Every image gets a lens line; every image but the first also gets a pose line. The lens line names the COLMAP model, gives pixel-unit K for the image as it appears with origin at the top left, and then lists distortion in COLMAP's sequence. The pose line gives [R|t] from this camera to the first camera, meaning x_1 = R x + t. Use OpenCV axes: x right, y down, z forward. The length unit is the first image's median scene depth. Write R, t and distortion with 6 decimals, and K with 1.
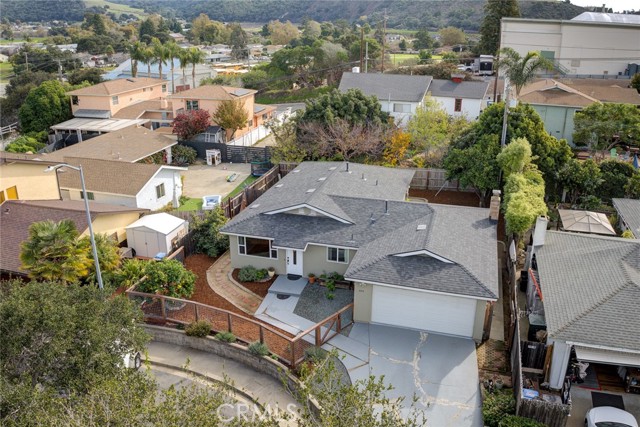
lens RADIAL K [[533.6, 0, 320.0], [0, 533.6, 213.5], [0, 0, 1]] dist [-0.069136, -0.107015]
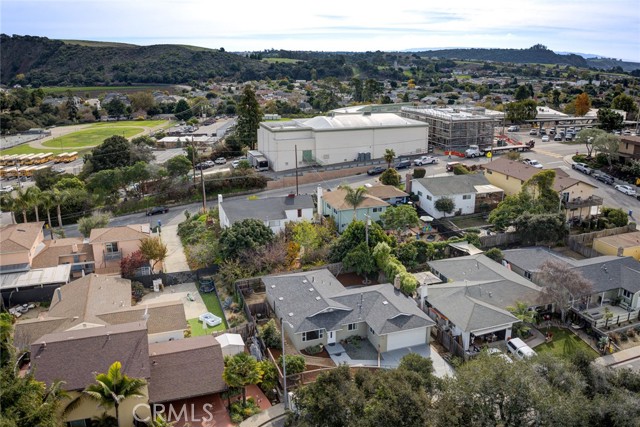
lens RADIAL K [[533.6, 0, 320.0], [0, 533.6, 213.5], [0, 0, 1]] dist [-0.069136, -0.107015]
pose [[0.811863, -0.176457, 0.556545, -1.088985], [0.215781, 0.976428, -0.005186, -0.350586], [-0.542511, 0.124302, 0.830802, -0.658747]]
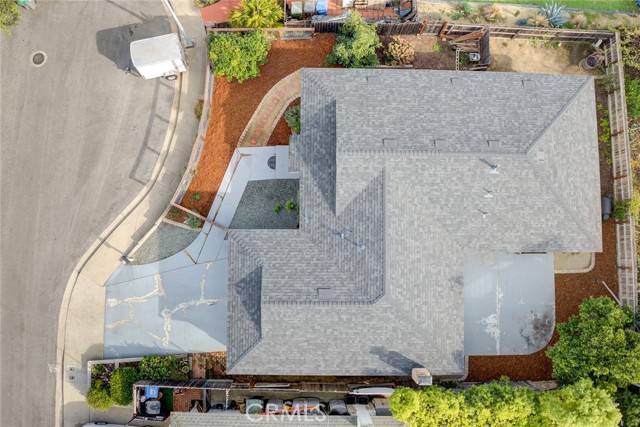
lens RADIAL K [[533.6, 0, 320.0], [0, 533.6, 213.5], [0, 0, 1]] dist [-0.069136, -0.107015]
pose [[0.271975, 0.959510, -0.073285, 0.115297], [-0.366038, 0.173584, 0.914268, -0.751789], [0.889970, -0.221833, 0.398427, 0.618177]]
